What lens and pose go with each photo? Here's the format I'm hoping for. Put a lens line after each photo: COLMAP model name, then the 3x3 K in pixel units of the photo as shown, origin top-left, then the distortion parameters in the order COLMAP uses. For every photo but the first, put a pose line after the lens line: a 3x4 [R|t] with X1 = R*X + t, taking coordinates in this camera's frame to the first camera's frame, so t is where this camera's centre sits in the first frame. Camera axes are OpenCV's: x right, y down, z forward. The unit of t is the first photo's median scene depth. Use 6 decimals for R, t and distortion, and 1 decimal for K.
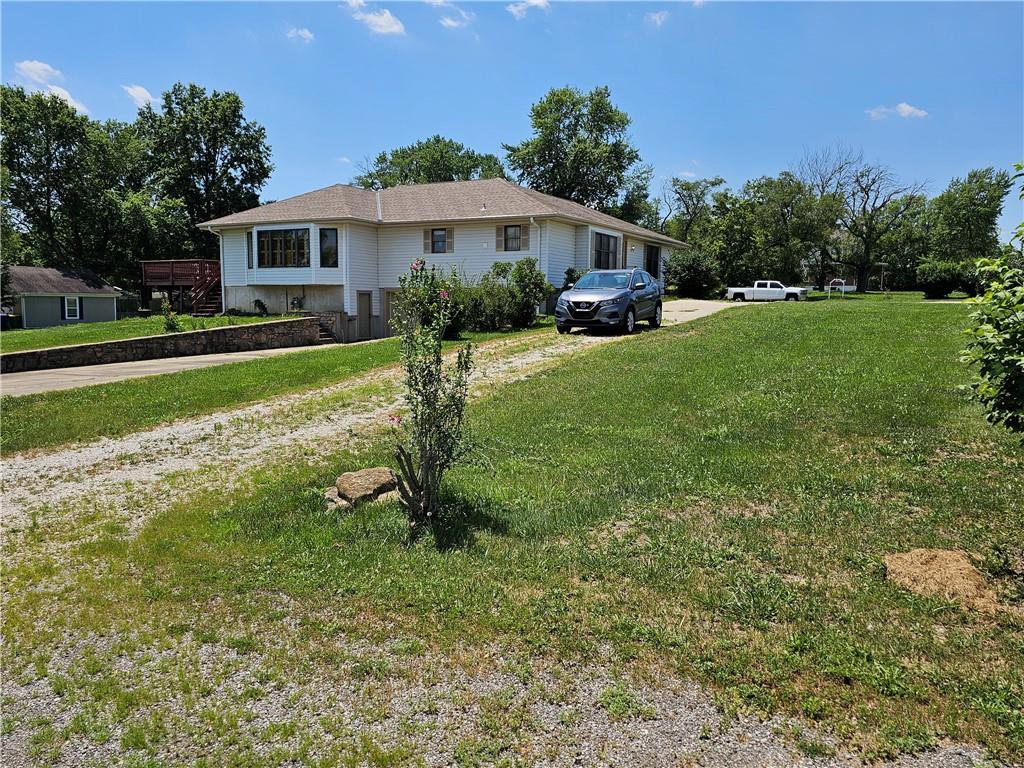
lens RADIAL K [[675.9, 0, 512.0], [0, 675.9, 384.0], [0, 0, 1]] dist [0.042936, -0.002382]
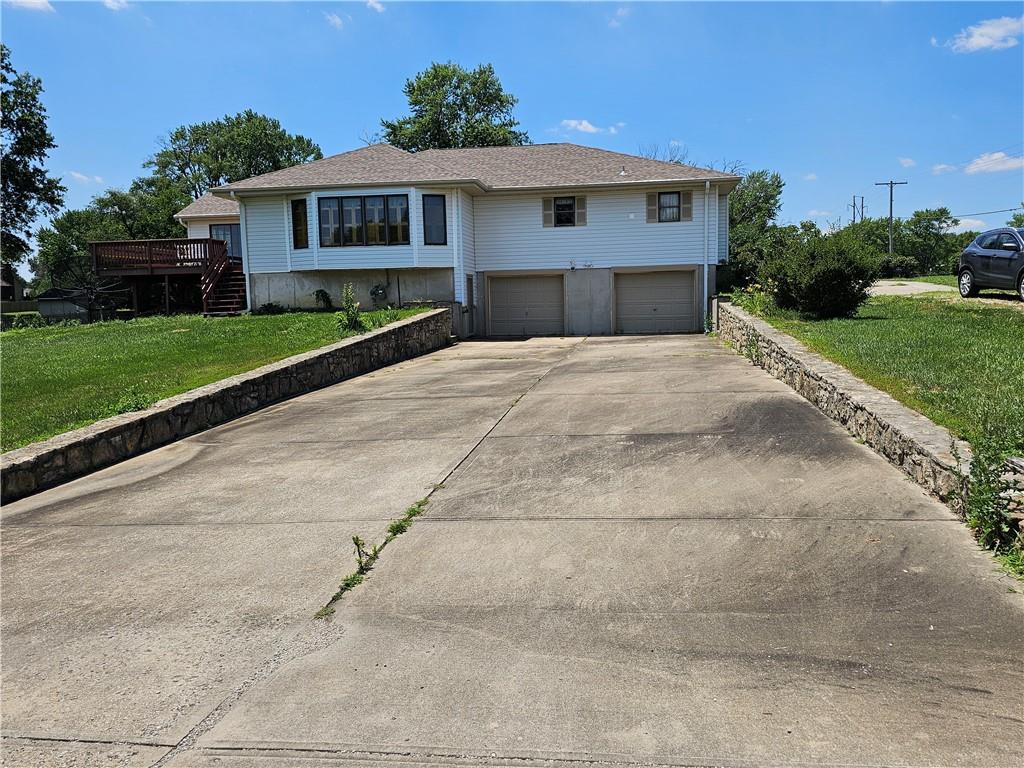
lens RADIAL K [[675.9, 0, 512.0], [0, 675.9, 384.0], [0, 0, 1]] dist [0.042936, -0.002382]
pose [[0.948704, -0.068071, 0.308750, -0.410613], [0.065747, 0.997675, 0.017938, -0.020028], [-0.309253, 0.003282, 0.950974, 0.222116]]
